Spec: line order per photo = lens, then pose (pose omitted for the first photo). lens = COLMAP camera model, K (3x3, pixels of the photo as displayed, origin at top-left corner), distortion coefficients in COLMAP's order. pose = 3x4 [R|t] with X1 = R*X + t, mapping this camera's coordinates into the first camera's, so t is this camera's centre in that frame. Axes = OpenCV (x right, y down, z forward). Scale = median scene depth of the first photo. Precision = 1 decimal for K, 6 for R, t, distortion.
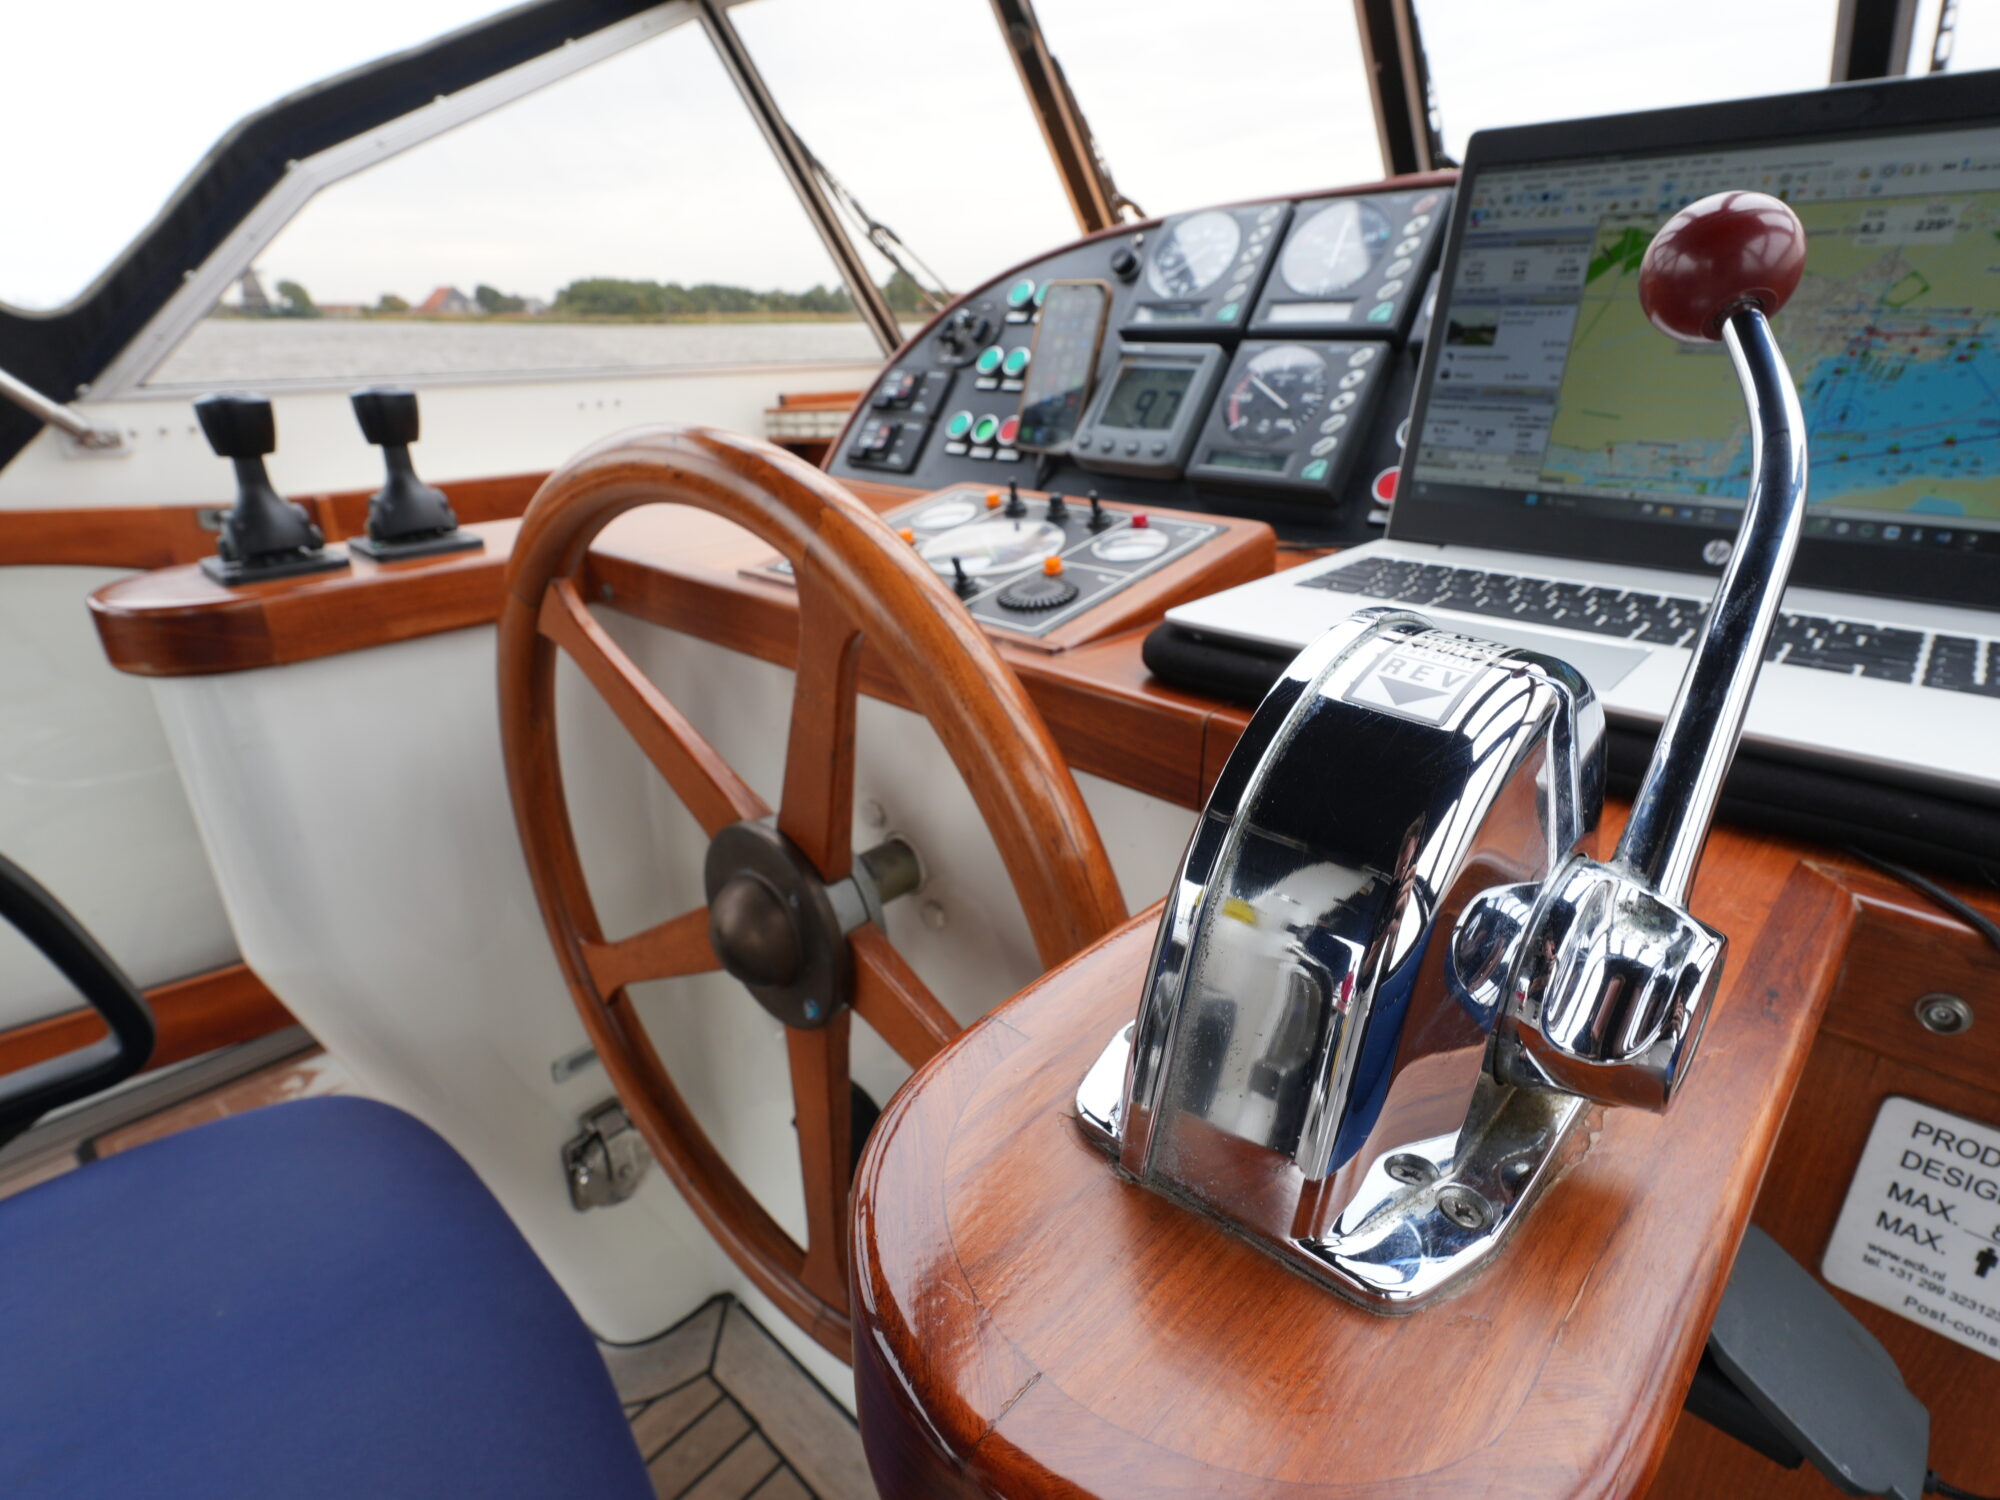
lens RADIAL K [[1050.6, 0, 1000.0], [0, 1050.6, 750.0], [0, 0, 1]] dist [0.001016, -0.000706]
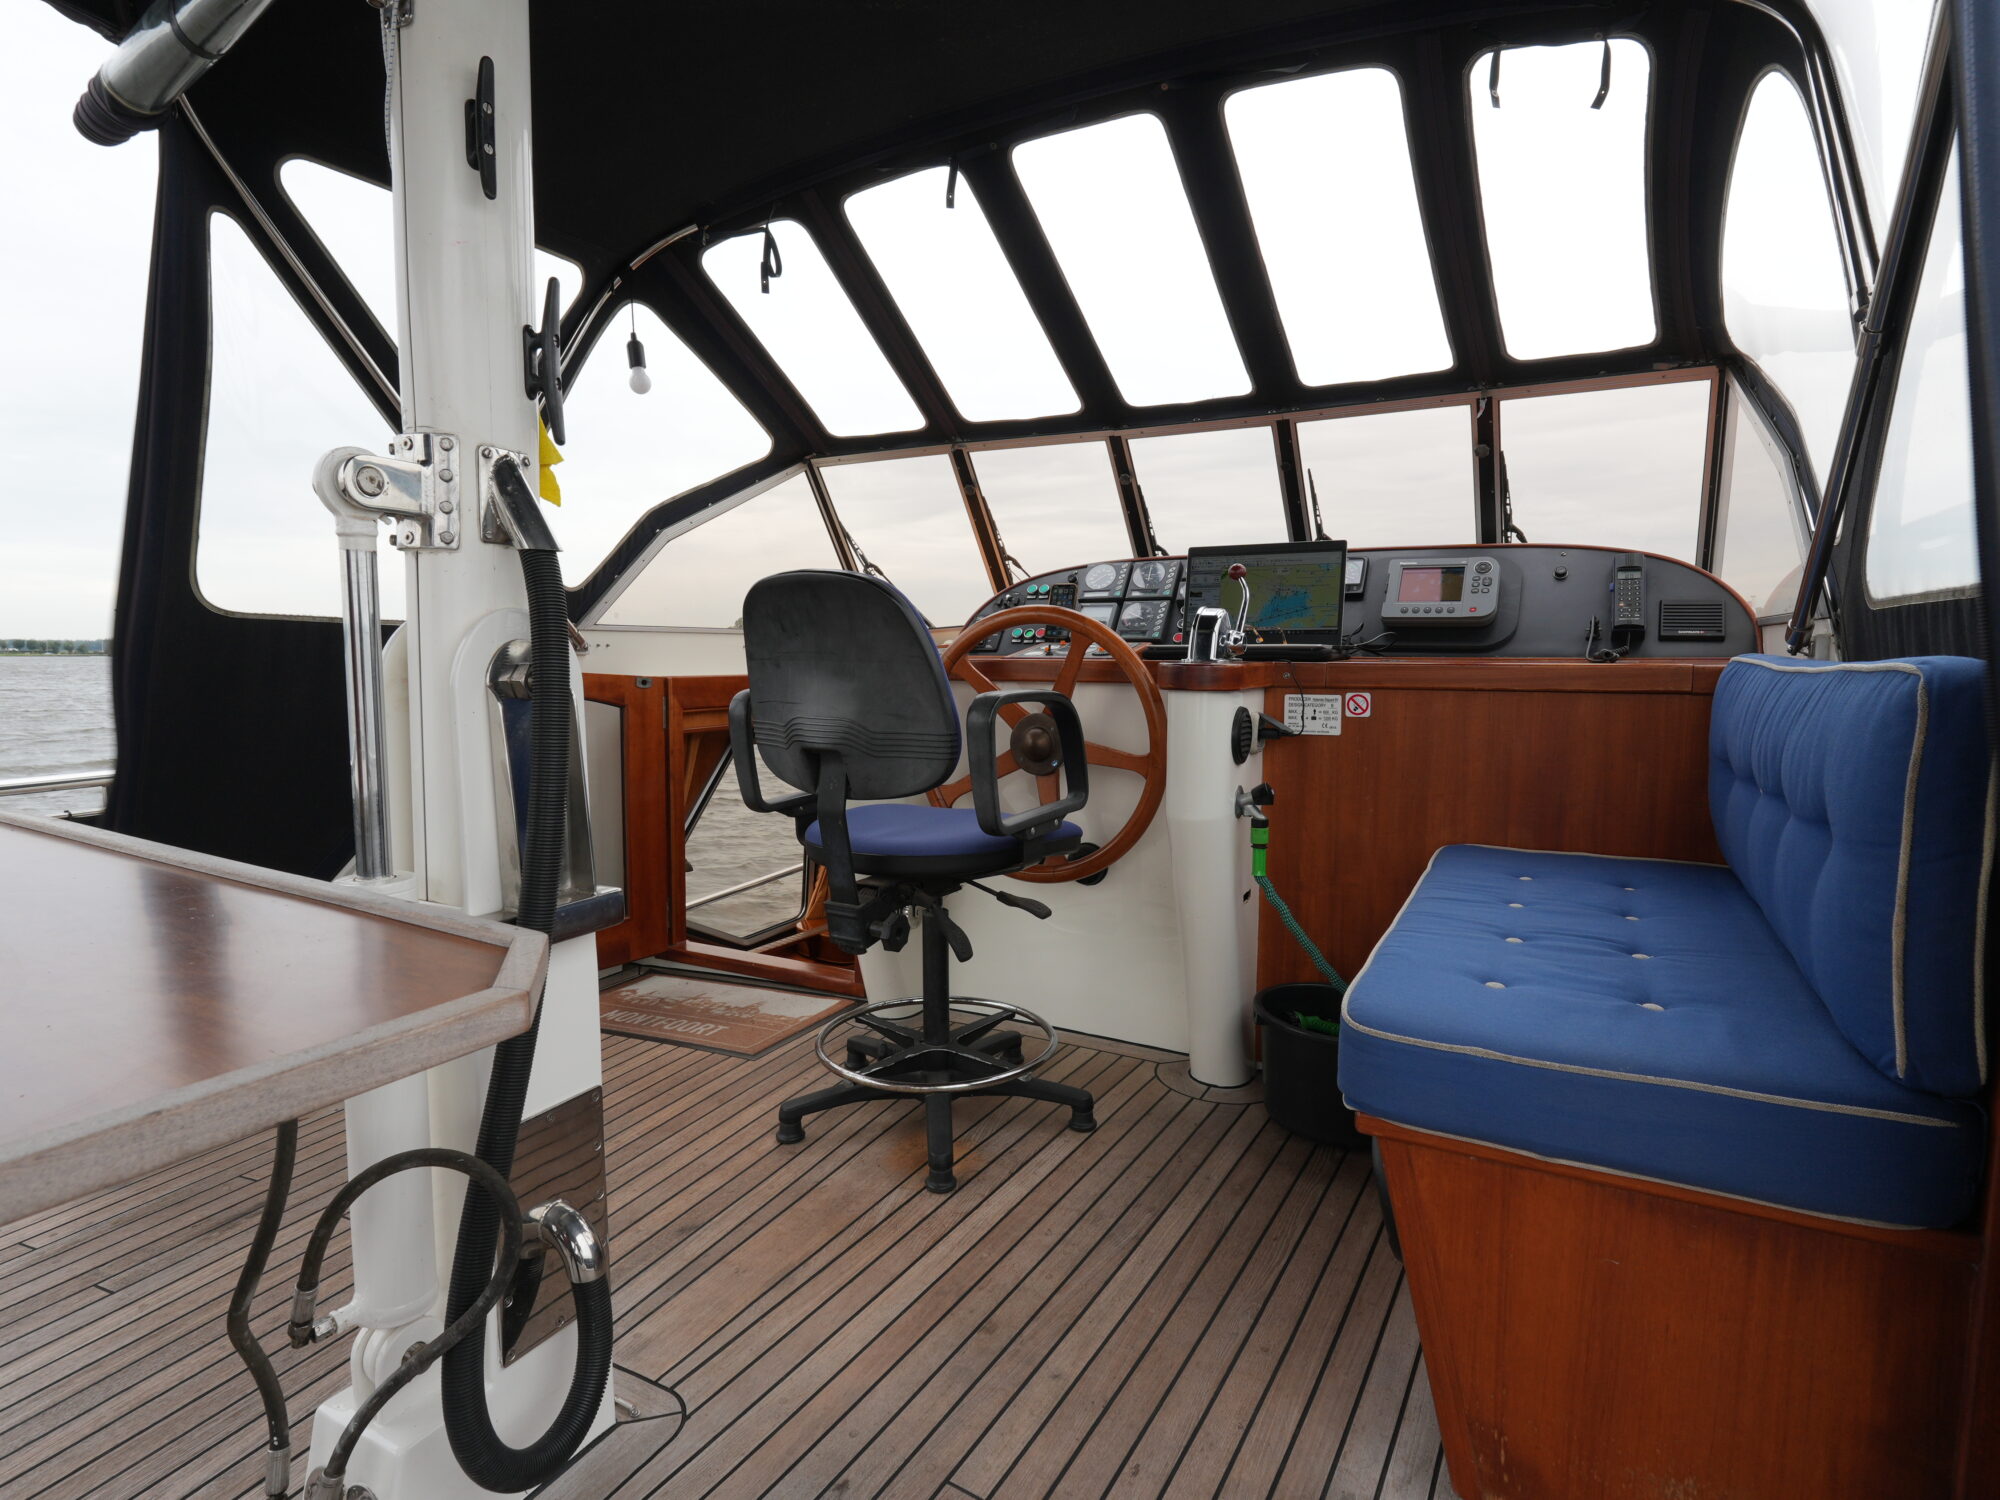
lens RADIAL K [[1050.6, 0, 1000.0], [0, 1050.6, 750.0], [0, 0, 1]] dist [0.001016, -0.000706]
pose [[0.963935, -0.017114, 0.265586, -0.938189], [0.093791, 0.955751, -0.278825, 0.848532], [-0.249062, 0.293678, 0.922887, -1.622647]]
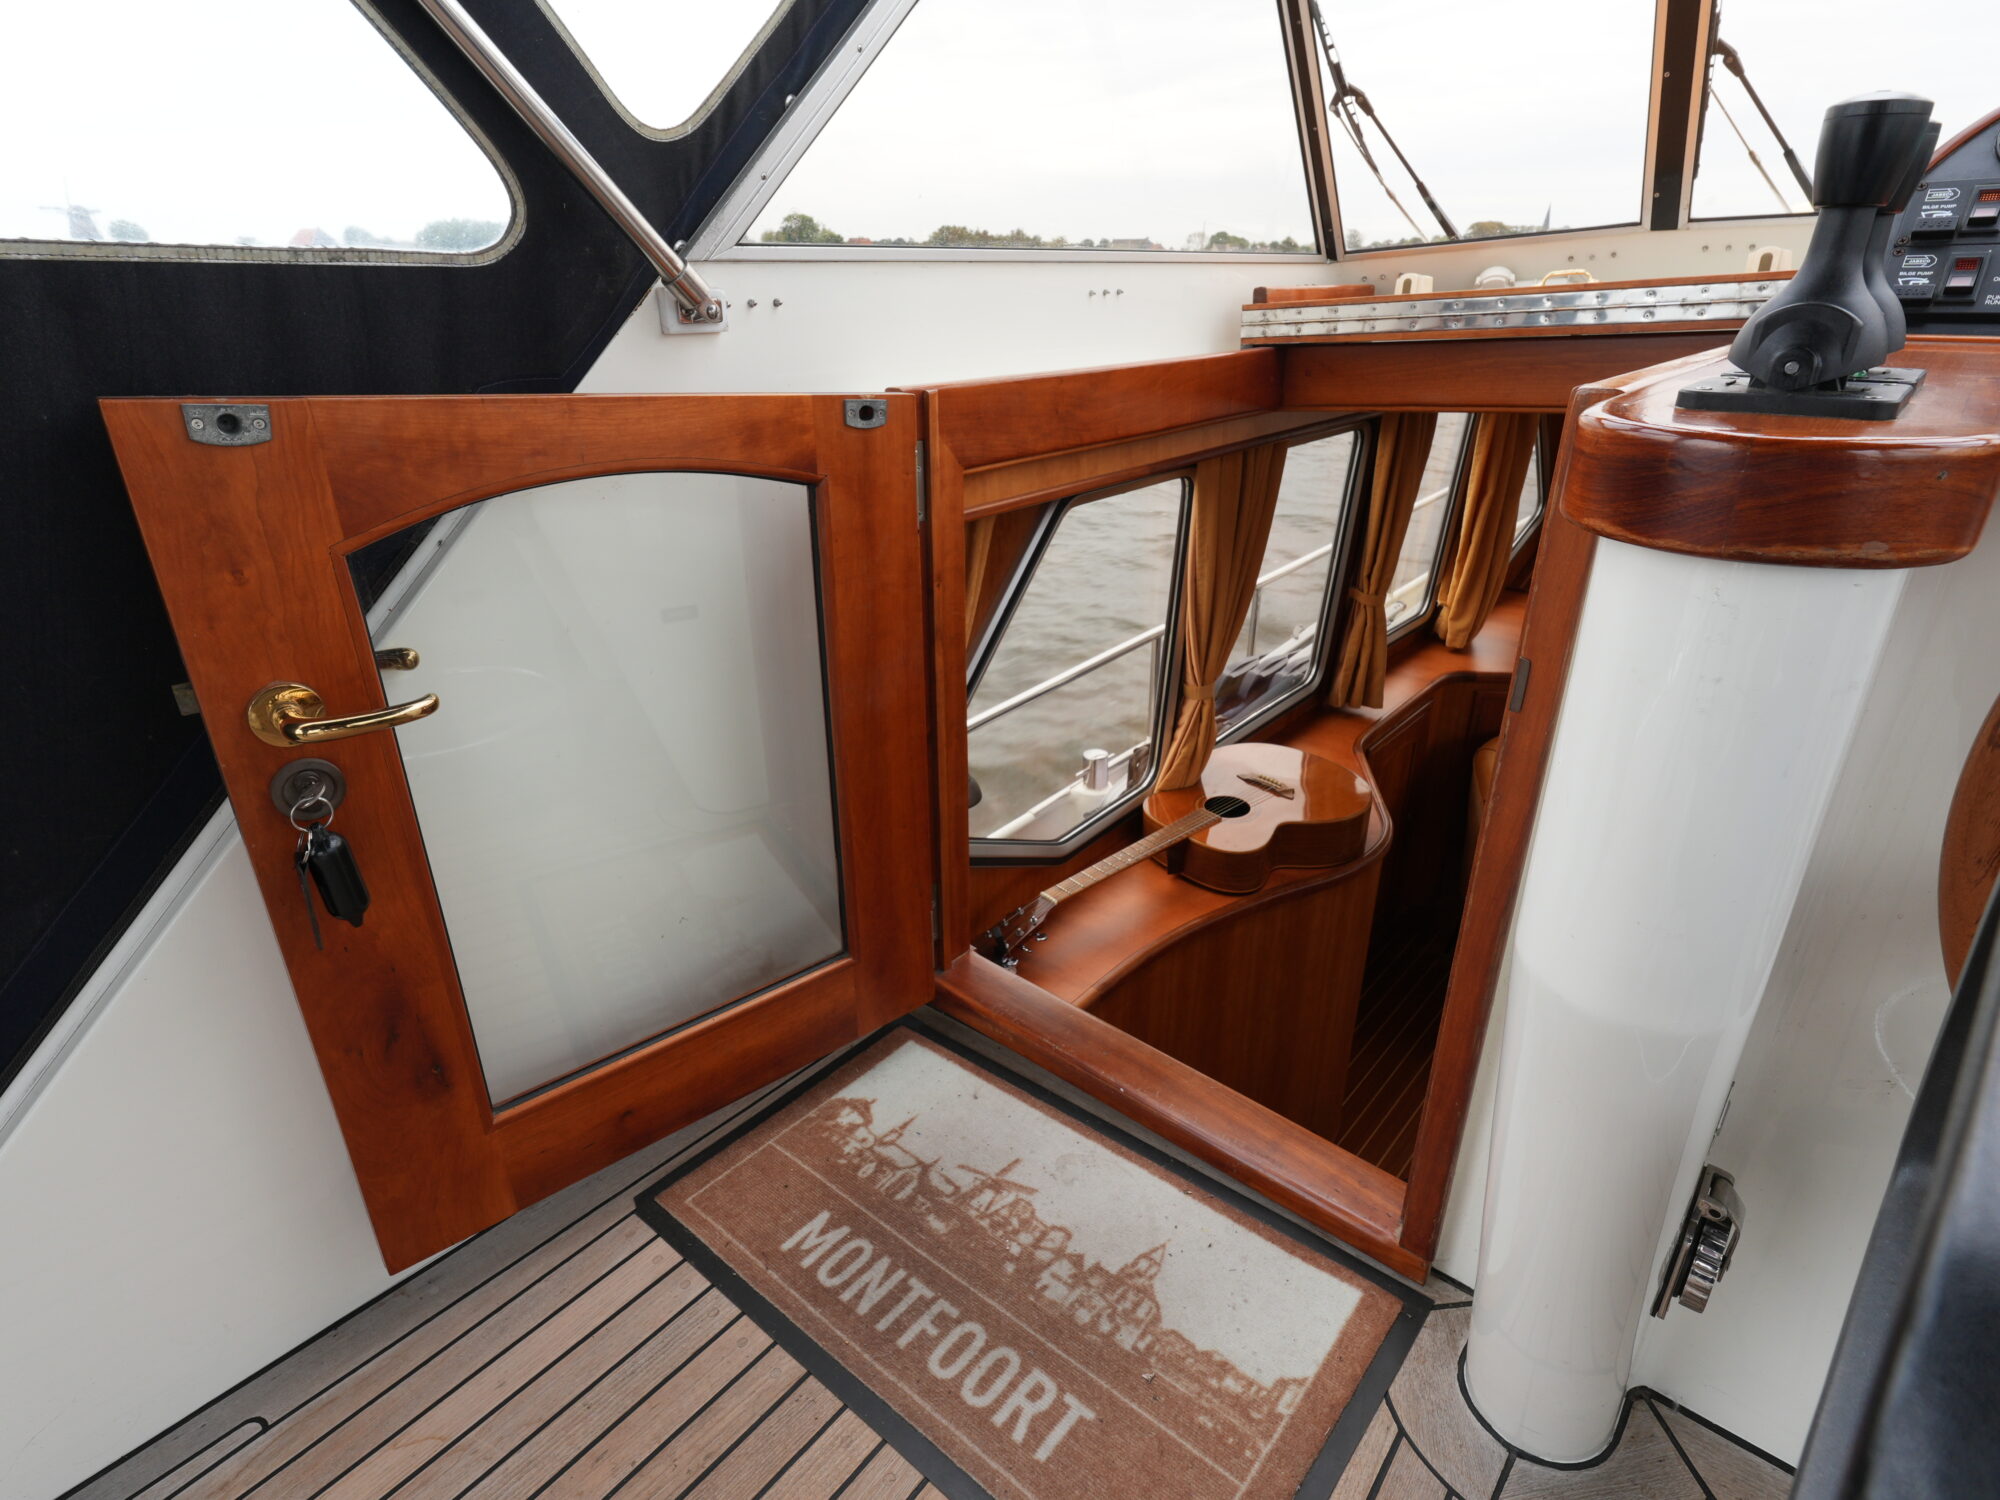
lens RADIAL K [[1050.6, 0, 1000.0], [0, 1050.6, 750.0], [0, 0, 1]] dist [0.001016, -0.000706]
pose [[0.999608, -0.015158, 0.023544, -1.012517], [0.014364, 0.999334, 0.033548, 0.006013], [-0.024037, -0.033197, 0.999160, 0.329966]]
